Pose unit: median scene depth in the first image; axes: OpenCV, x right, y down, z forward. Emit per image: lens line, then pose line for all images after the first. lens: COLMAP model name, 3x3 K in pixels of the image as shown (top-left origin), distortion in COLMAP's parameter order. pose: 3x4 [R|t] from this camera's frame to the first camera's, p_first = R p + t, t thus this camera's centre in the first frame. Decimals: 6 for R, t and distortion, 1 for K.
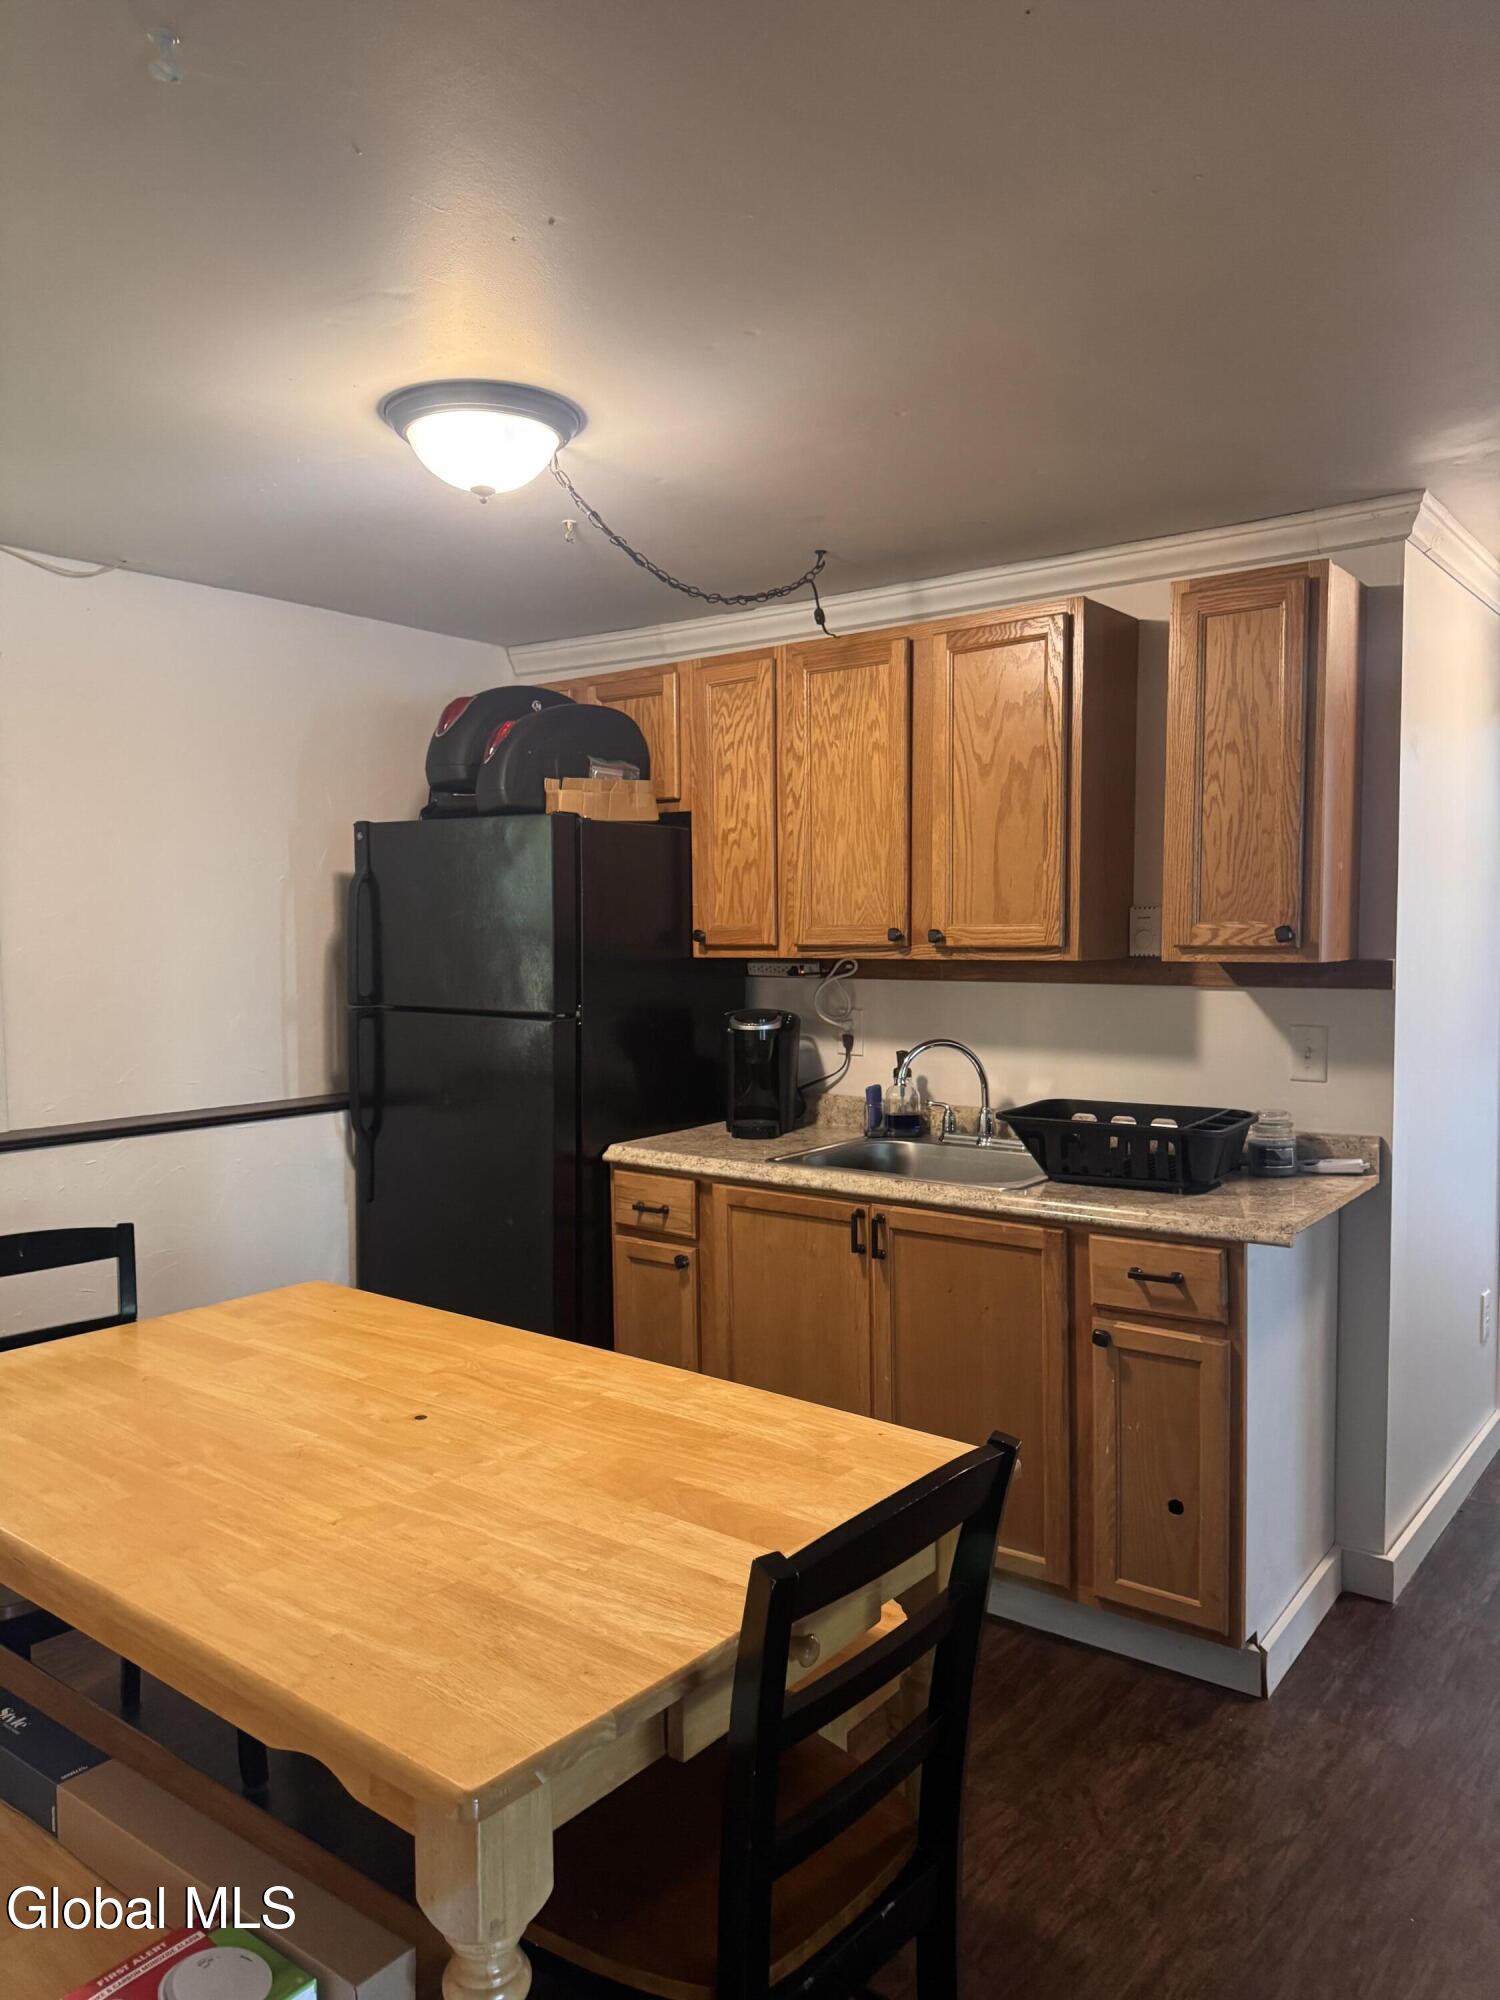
lens RADIAL K [[1417.4, 0, 750.0], [0, 1417.4, 1000.0], [0, 0, 1]] dist [0.141696, -0.233860]
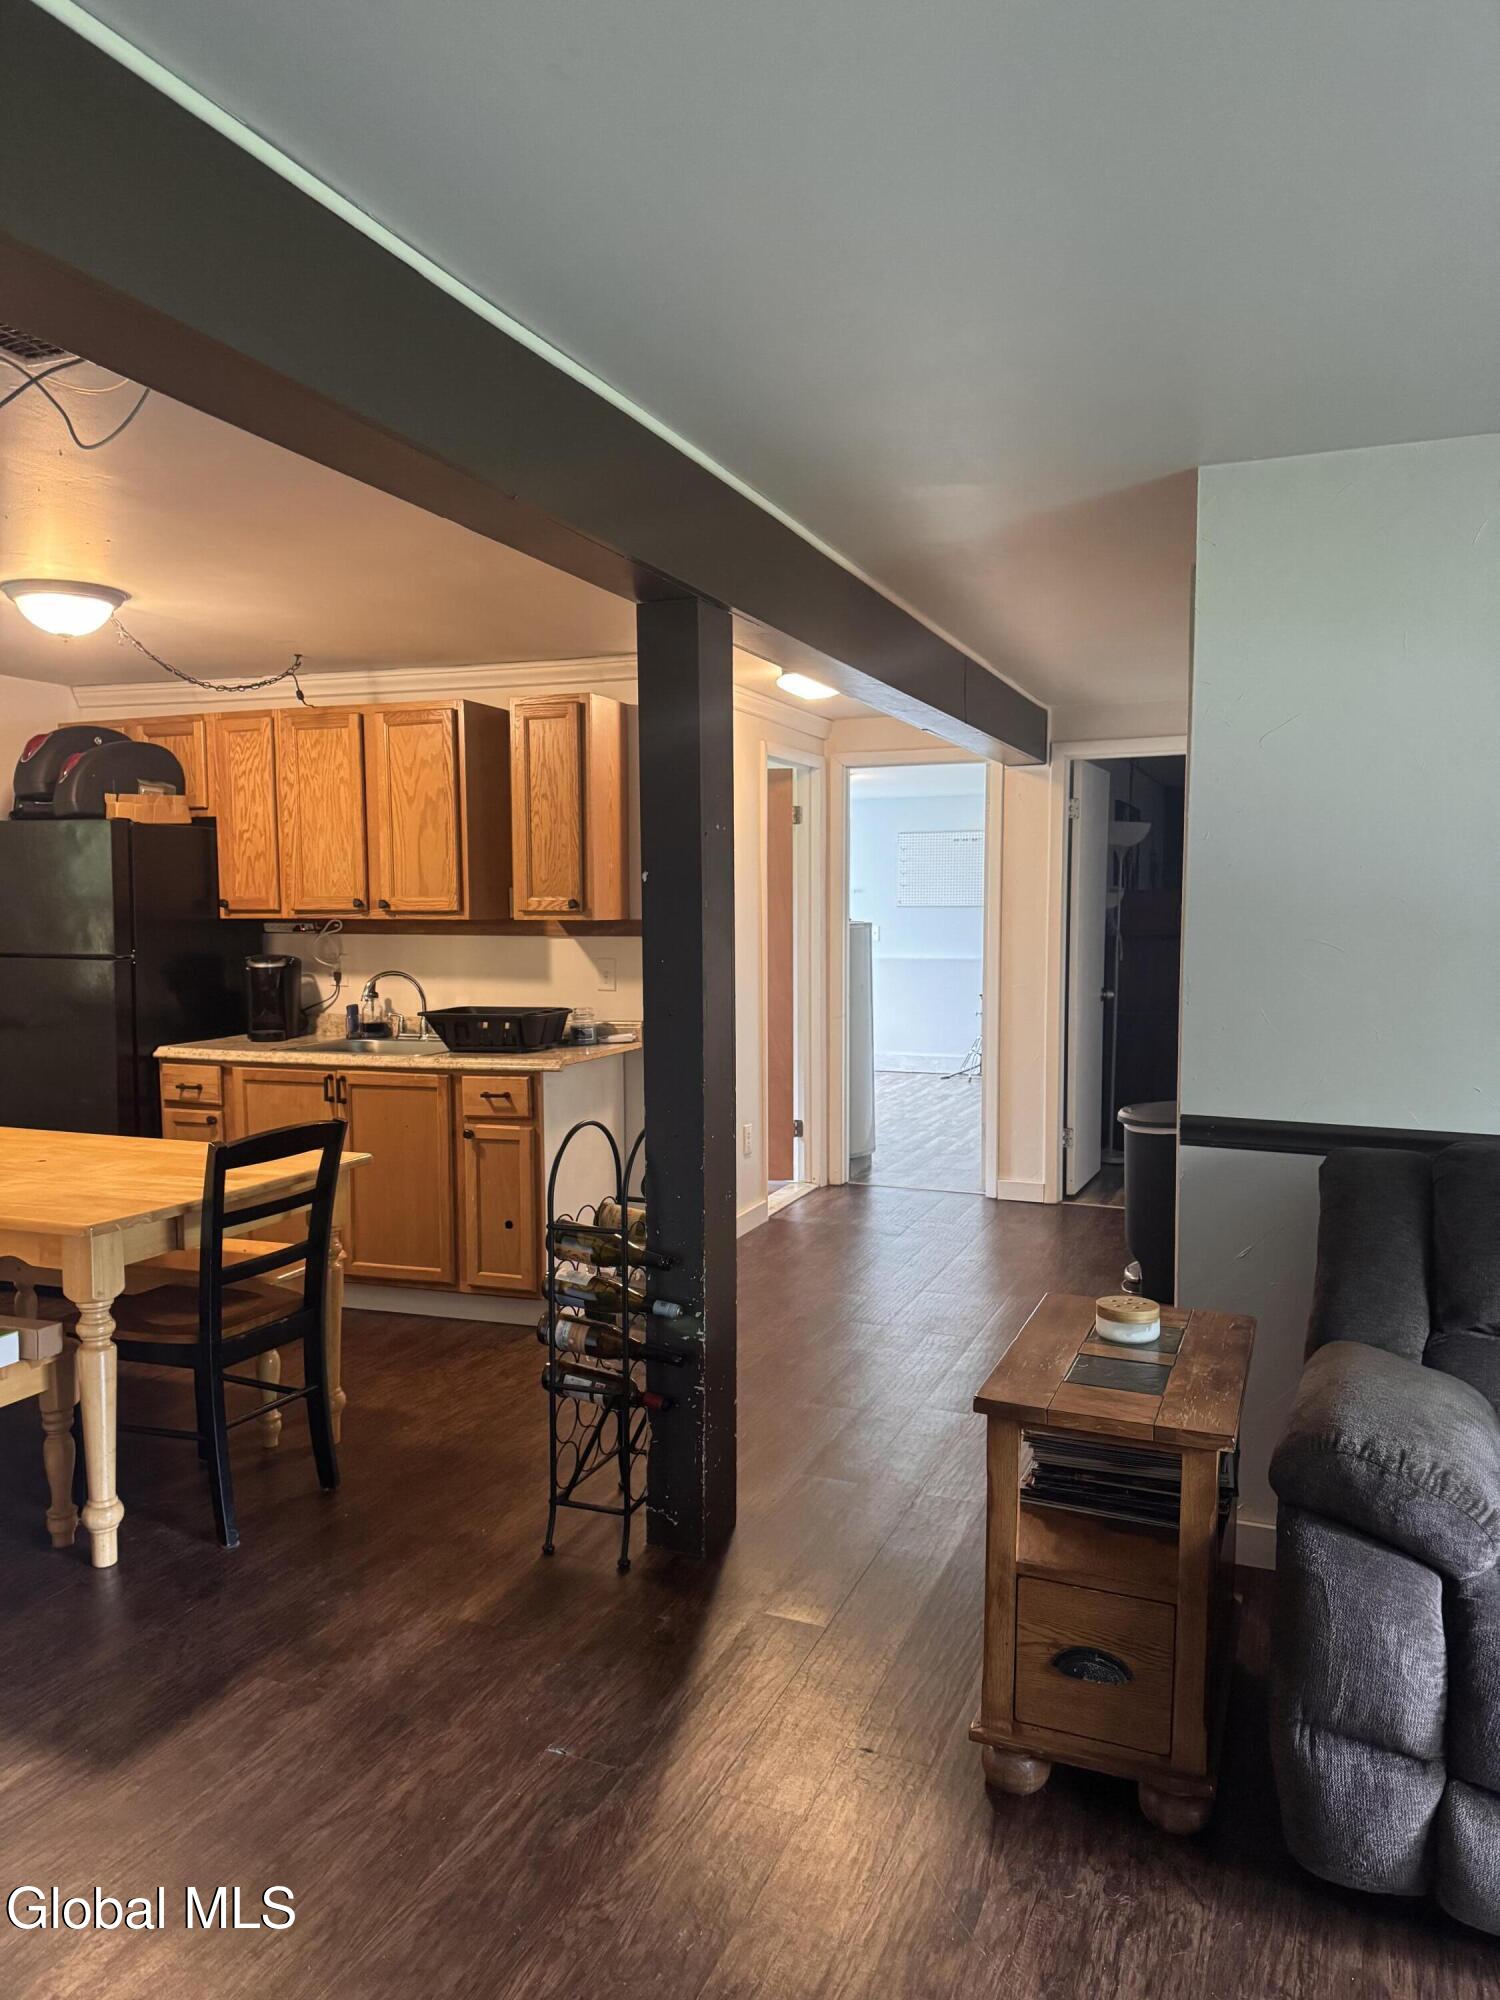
lens RADIAL K [[1425.1, 0, 759.2], [0, 1425.1, 1004.6], [0, 0, 1]] dist [0.171314, -0.334330]
pose [[0.960139, -0.014953, 0.279121, 0.080801], [0.010515, 0.999794, 0.017389, 0.041554], [-0.279324, -0.013761, 0.960098, -0.625819]]
